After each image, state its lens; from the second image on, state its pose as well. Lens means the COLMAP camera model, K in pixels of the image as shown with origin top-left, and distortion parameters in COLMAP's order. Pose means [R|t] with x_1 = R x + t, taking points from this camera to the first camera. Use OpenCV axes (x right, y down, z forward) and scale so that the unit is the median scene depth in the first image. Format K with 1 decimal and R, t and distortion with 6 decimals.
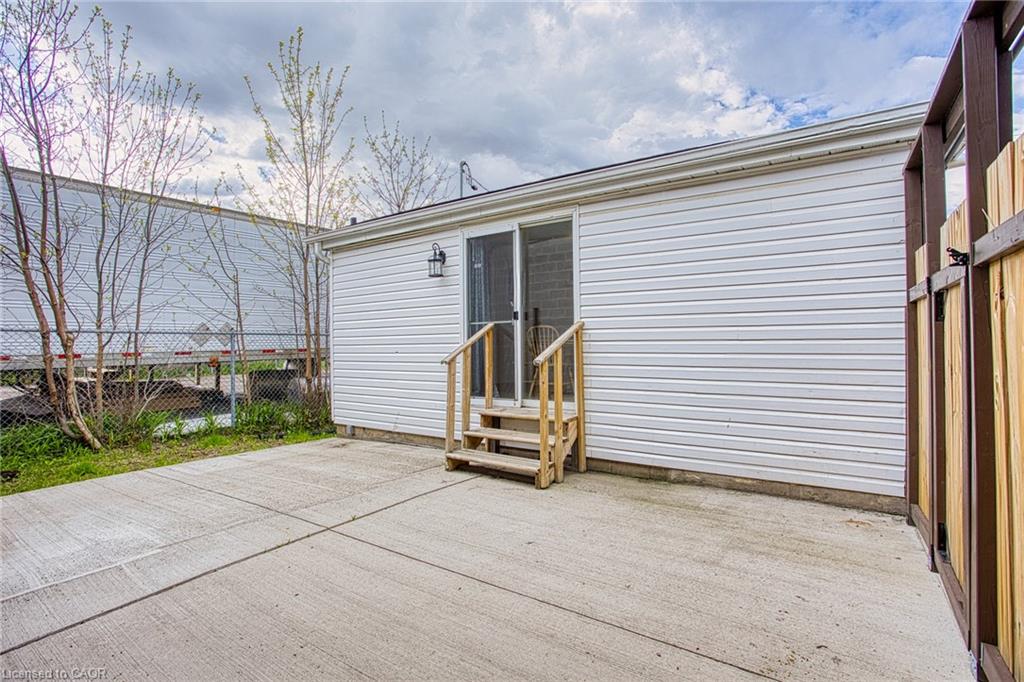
lens RADIAL K [[495.8, 0, 508.5], [0, 495.8, 341.1], [0, 0, 1]] dist [-0.064203, 0.023441]
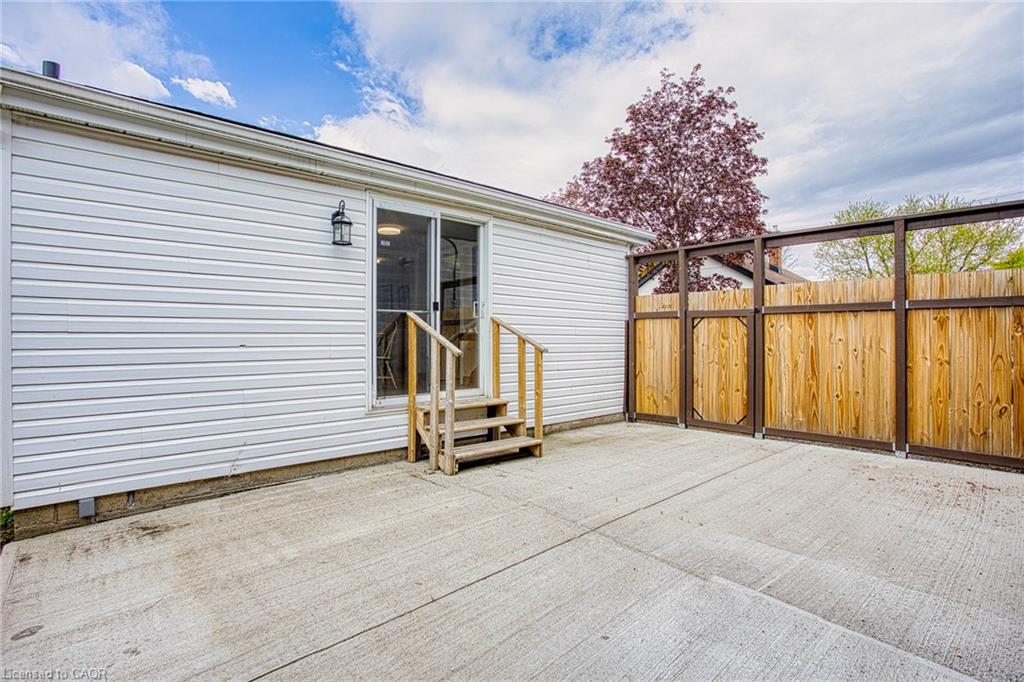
lens RADIAL K [[495.8, 0, 508.5], [0, 495.8, 341.1], [0, 0, 1]] dist [-0.064203, 0.023441]
pose [[0.237187, 0.006271, 0.971444, -0.927995], [-0.006296, 0.999968, -0.004918, 0.021185], [-0.971444, -0.004950, 0.237219, 0.656339]]
